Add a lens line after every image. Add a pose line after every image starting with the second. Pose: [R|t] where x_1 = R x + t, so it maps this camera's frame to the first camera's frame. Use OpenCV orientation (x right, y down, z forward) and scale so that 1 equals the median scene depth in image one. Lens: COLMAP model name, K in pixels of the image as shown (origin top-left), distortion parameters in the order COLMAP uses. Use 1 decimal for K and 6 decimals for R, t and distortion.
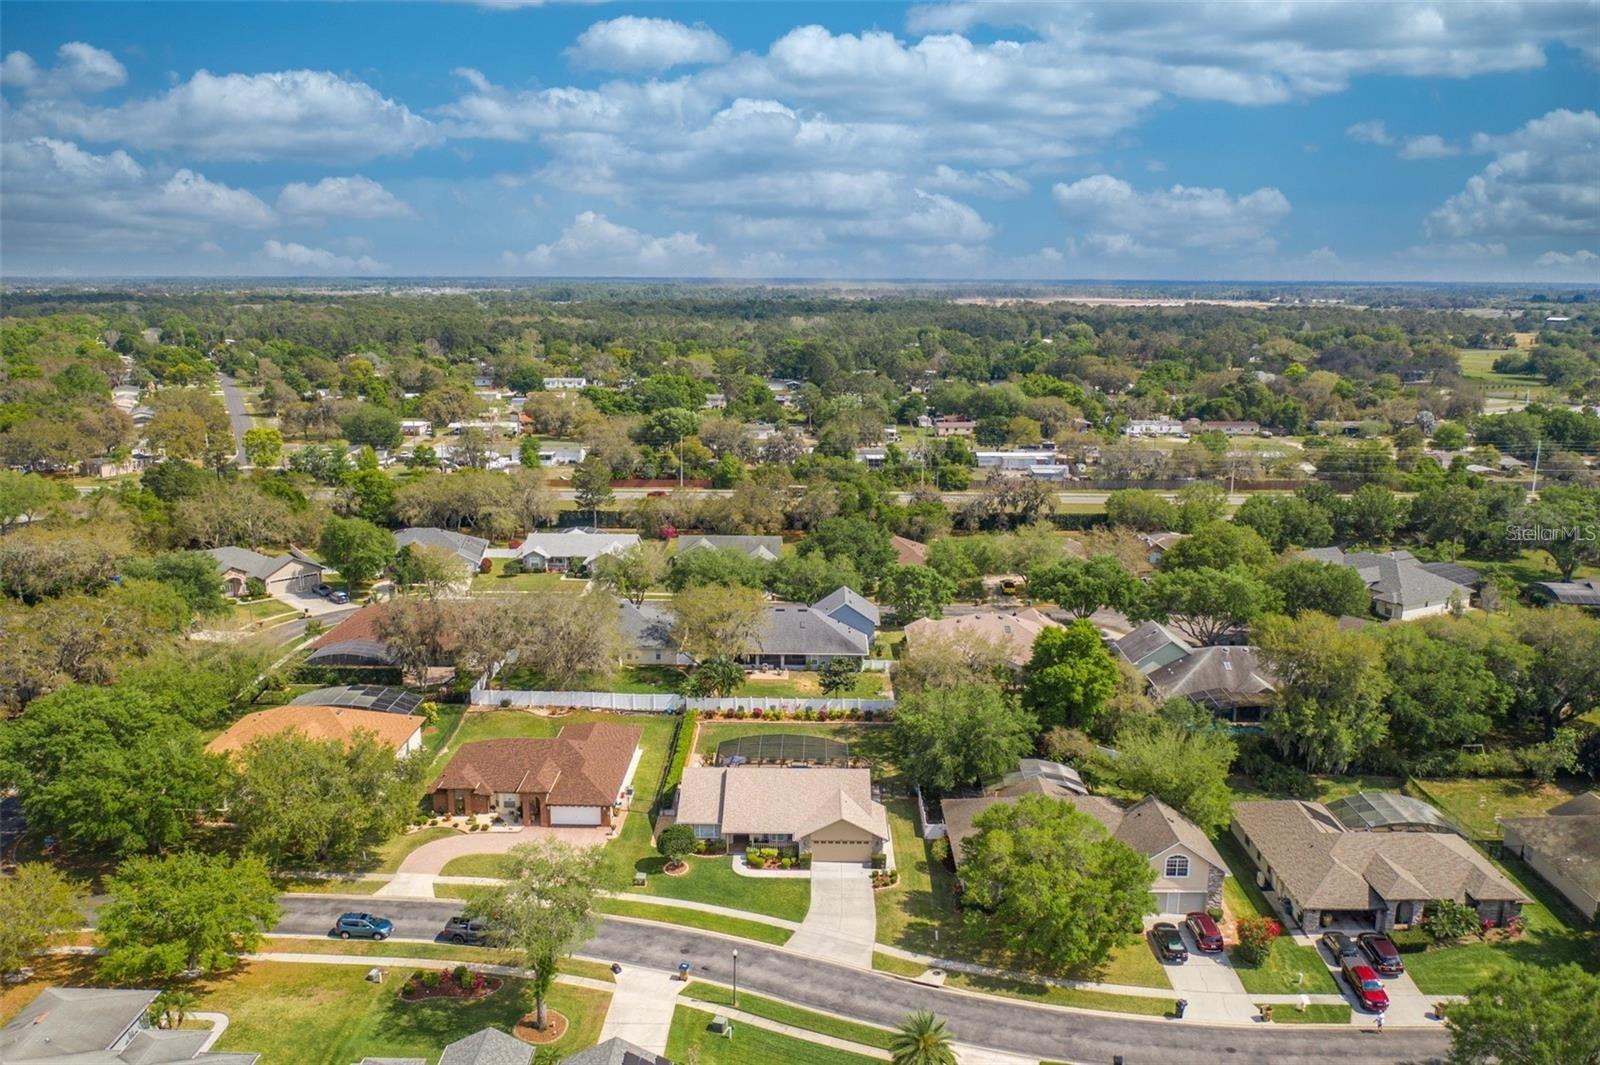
lens RADIAL K [[1209.1, 0, 874.5], [0, 1209.1, 529.3], [0, 0, 1]] dist [-0.024174, 0.002324]
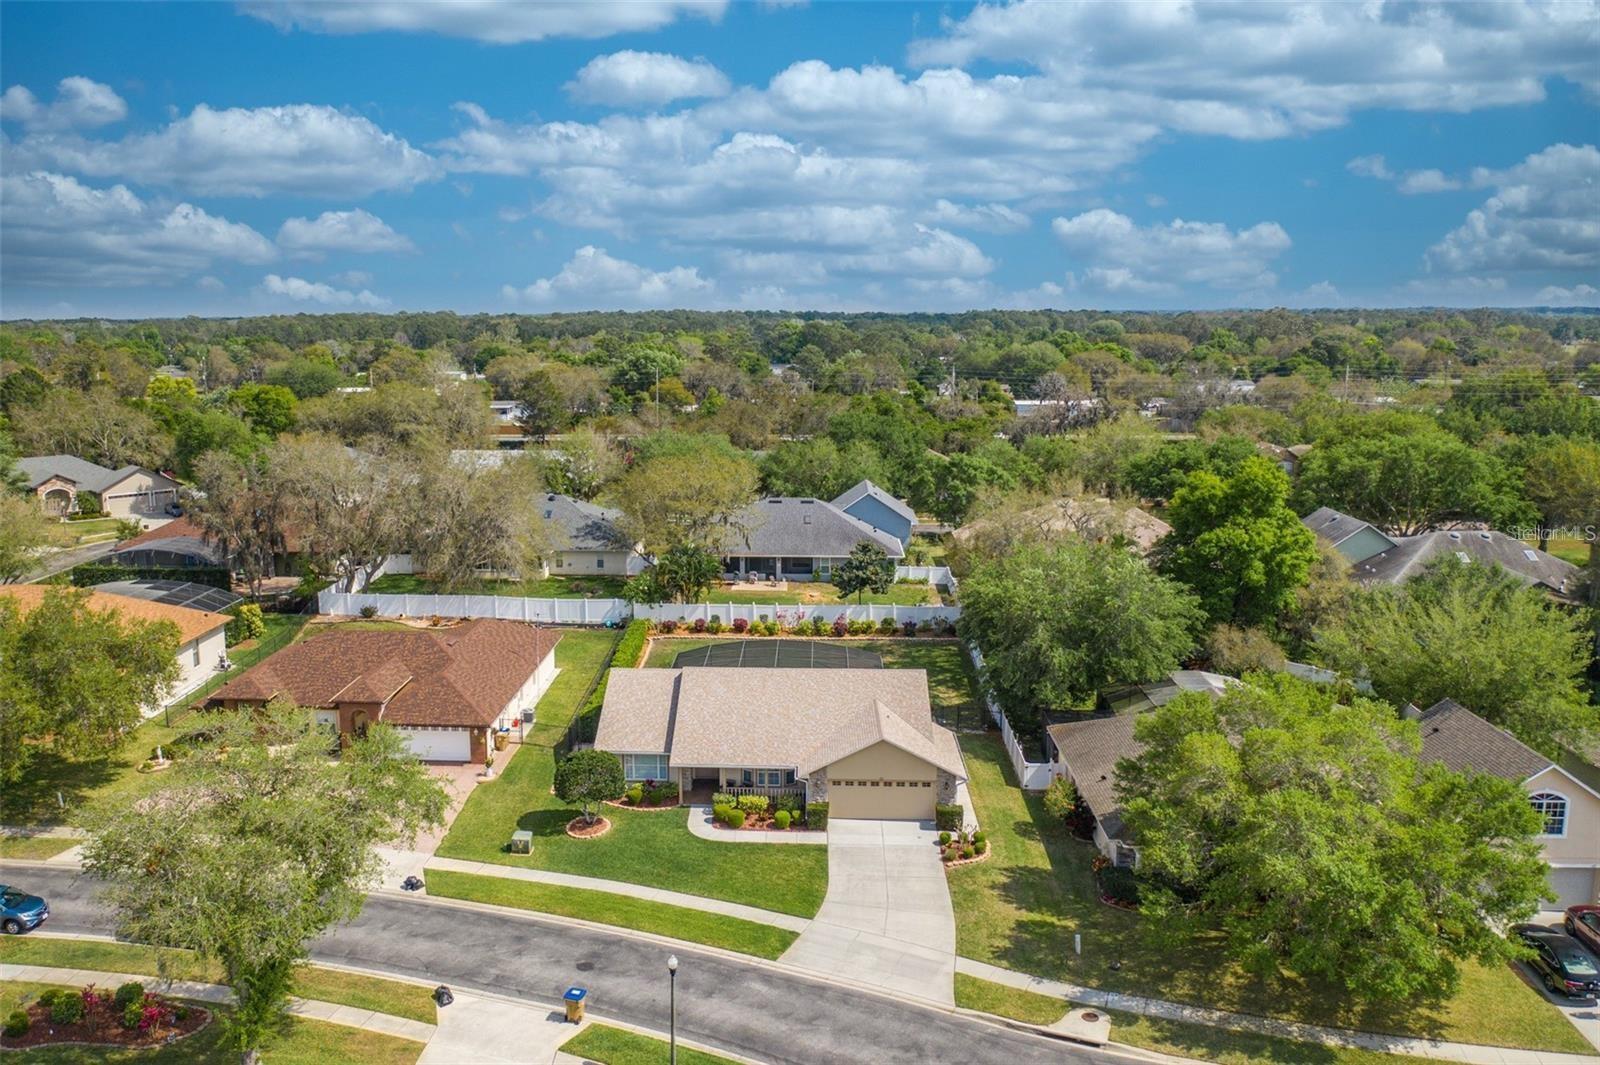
lens RADIAL K [[1276.0, 0, 800.0], [0, 1276.0, 532.5], [0, 0, 1]] dist [-0.028740, 0.002362]
pose [[0.998082, -0.004693, -0.061725, -0.027111], [0.003077, 0.999650, -0.026263, 0.152543], [0.061826, 0.026023, 0.997748, 0.390800]]
